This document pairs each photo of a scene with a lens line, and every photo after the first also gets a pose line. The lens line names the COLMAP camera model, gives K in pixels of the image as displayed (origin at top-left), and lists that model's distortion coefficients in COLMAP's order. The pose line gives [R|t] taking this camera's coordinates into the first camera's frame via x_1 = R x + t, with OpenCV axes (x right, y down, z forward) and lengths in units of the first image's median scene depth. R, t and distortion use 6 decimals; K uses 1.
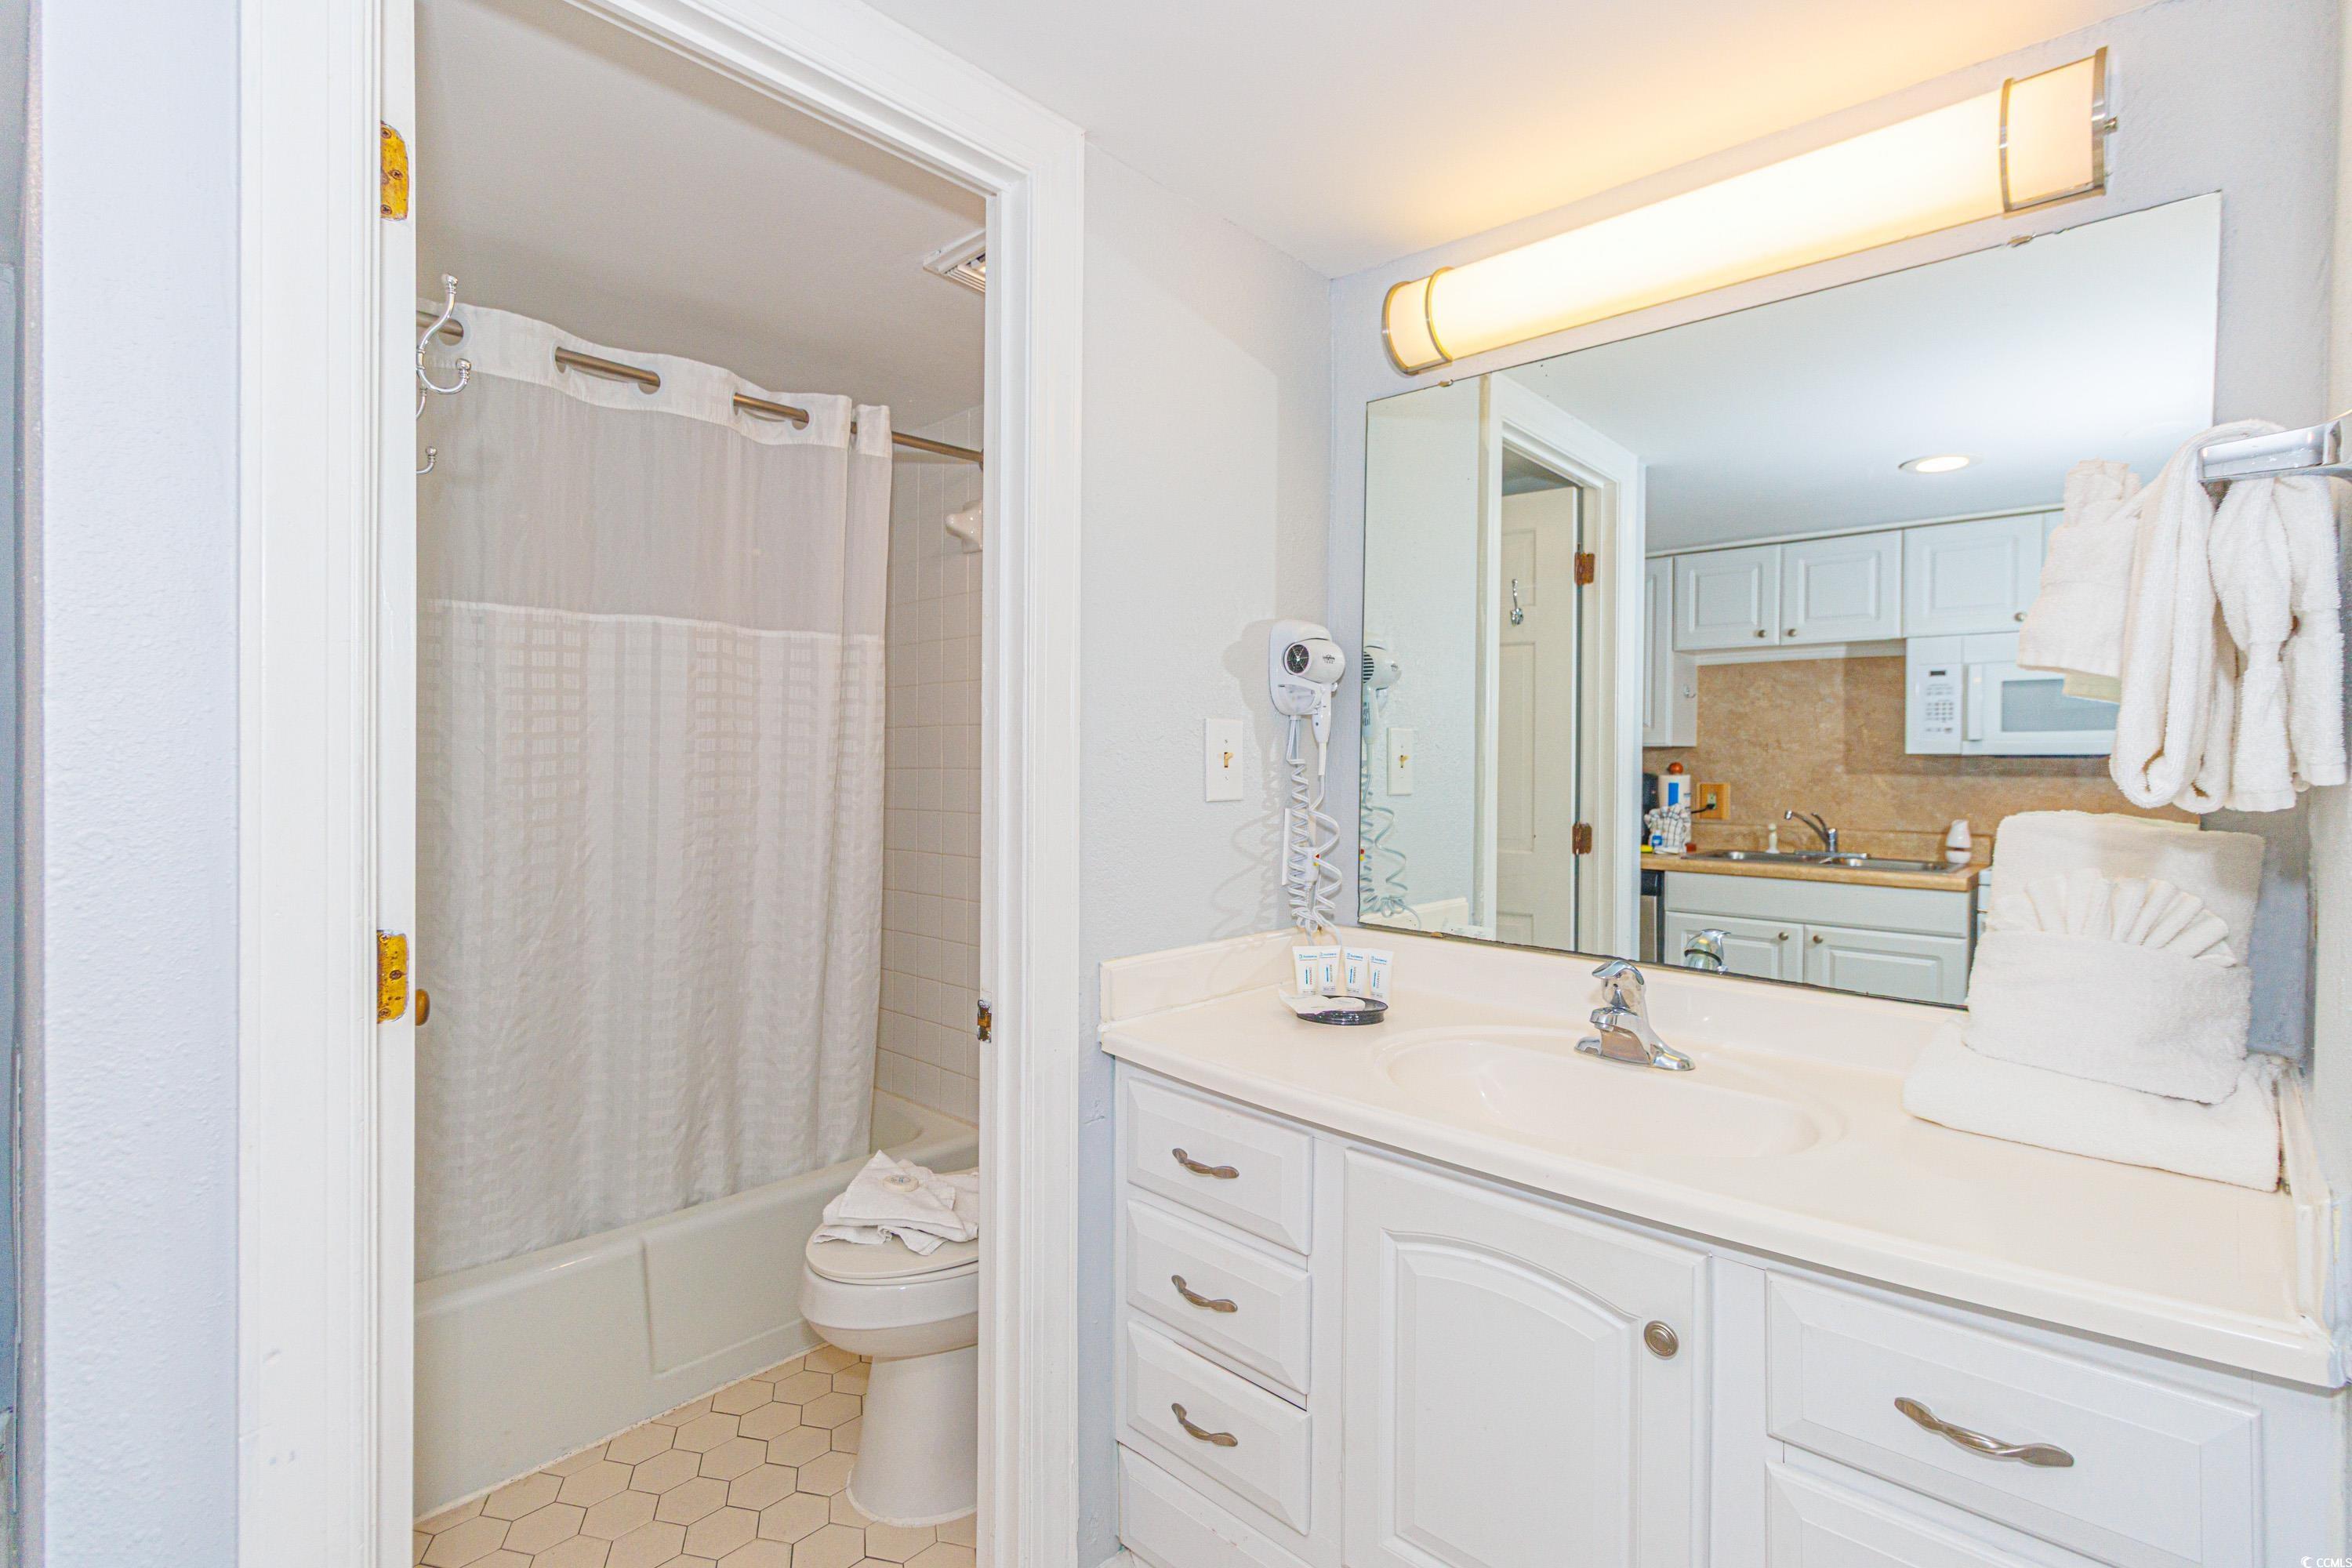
lens RADIAL K [[1082.5, 0, 1170.7], [0, 1082.5, 782.3], [0, 0, 1]] dist [-0.000532, 0.002750]
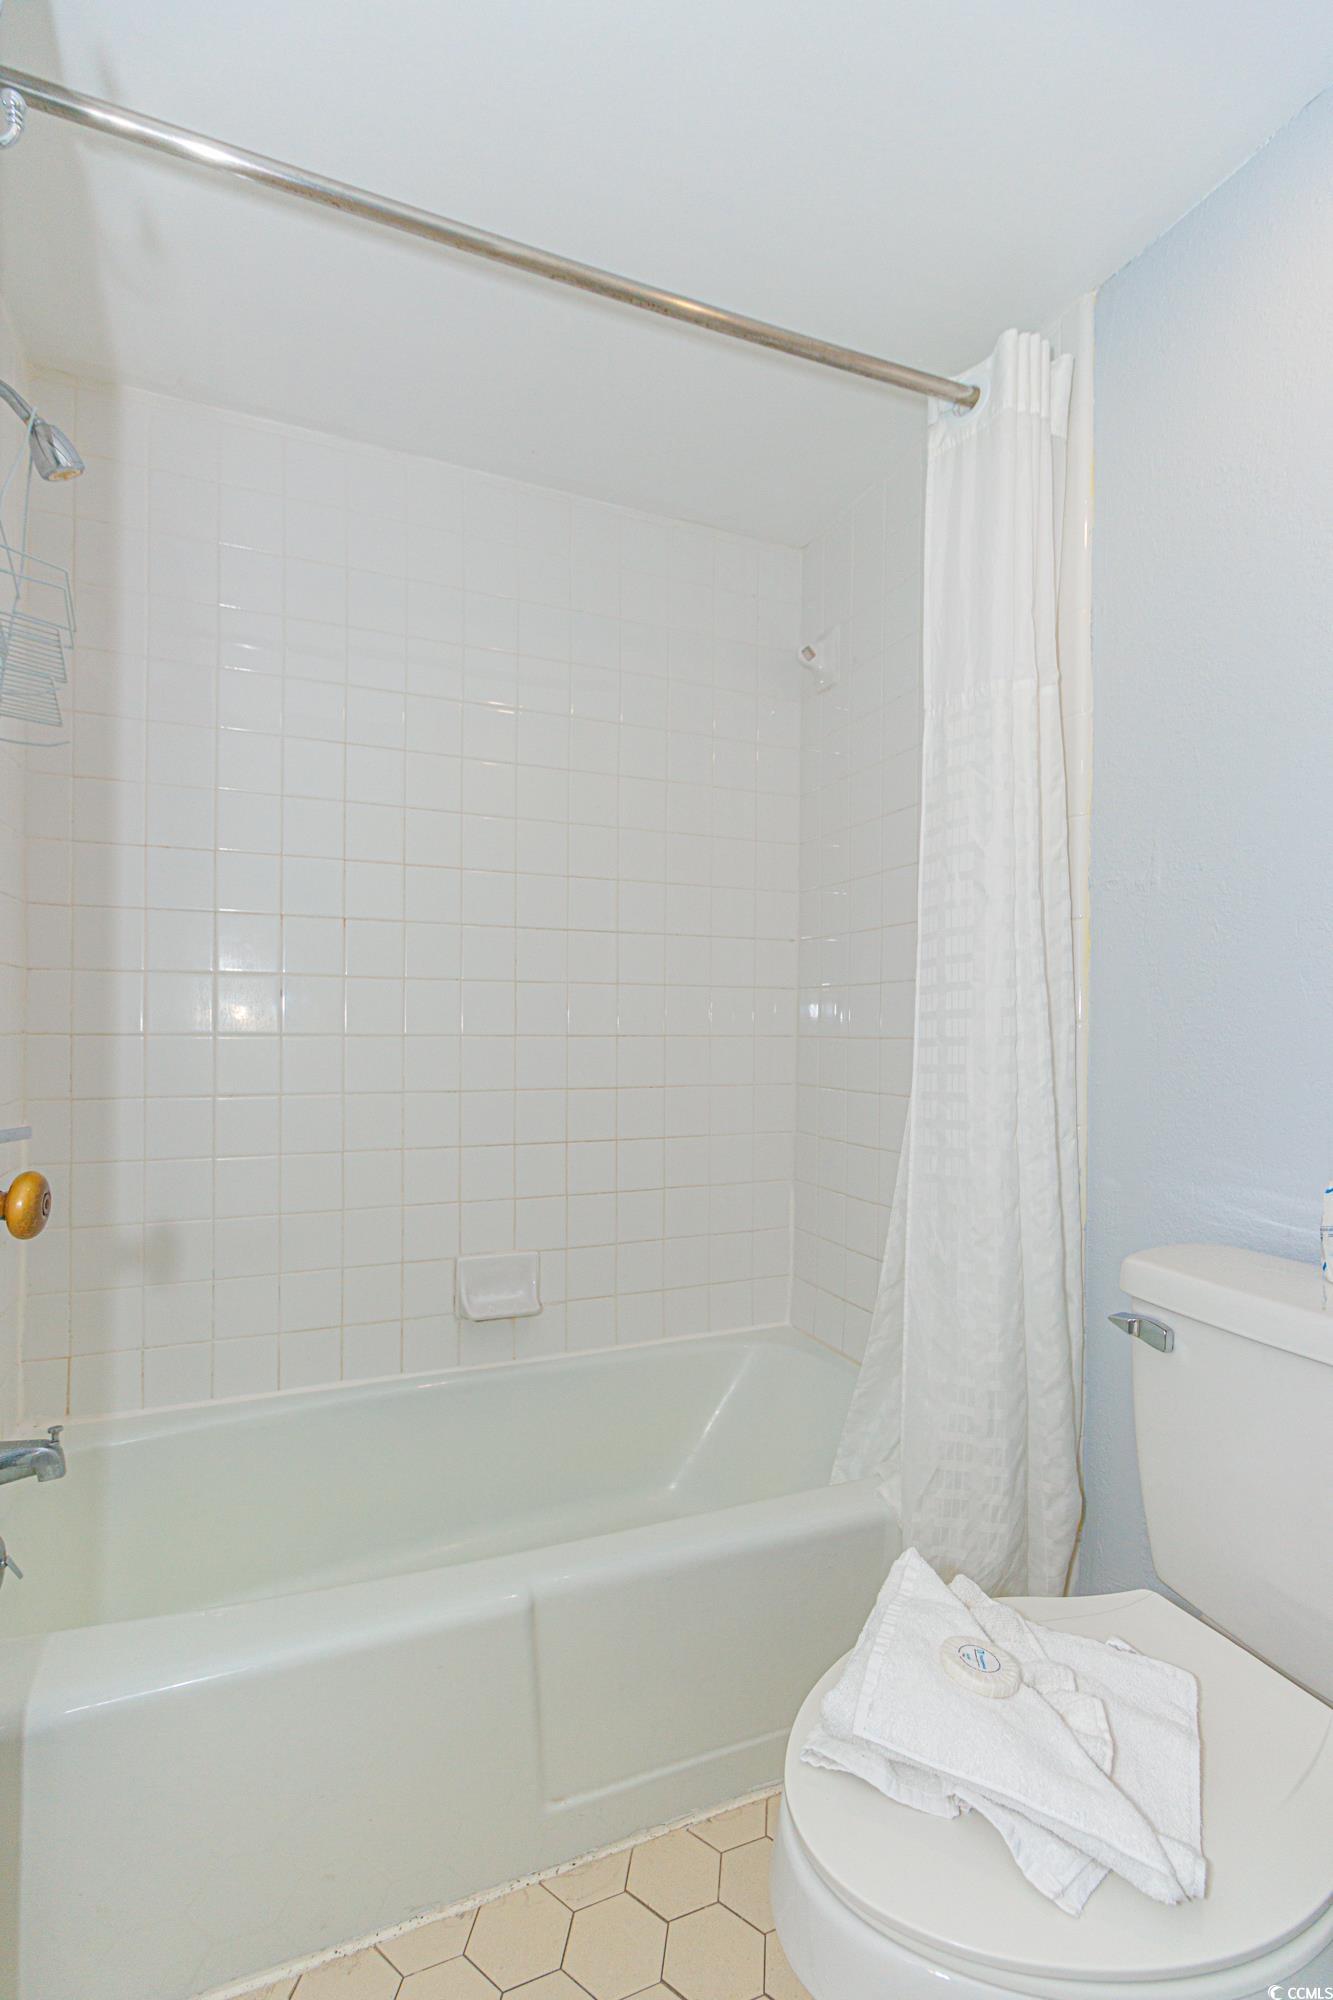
lens RADIAL K [[920.5, 0, 665.2], [0, 920.5, 1006.4], [0, 0, 1]] dist [-0.000532, 0.002750]
pose [[0.913401, -0.007953, -0.406983, -0.209249], [-0.012779, 0.998756, -0.048199, 0.110080], [0.406860, 0.049226, 0.912163, 0.573106]]
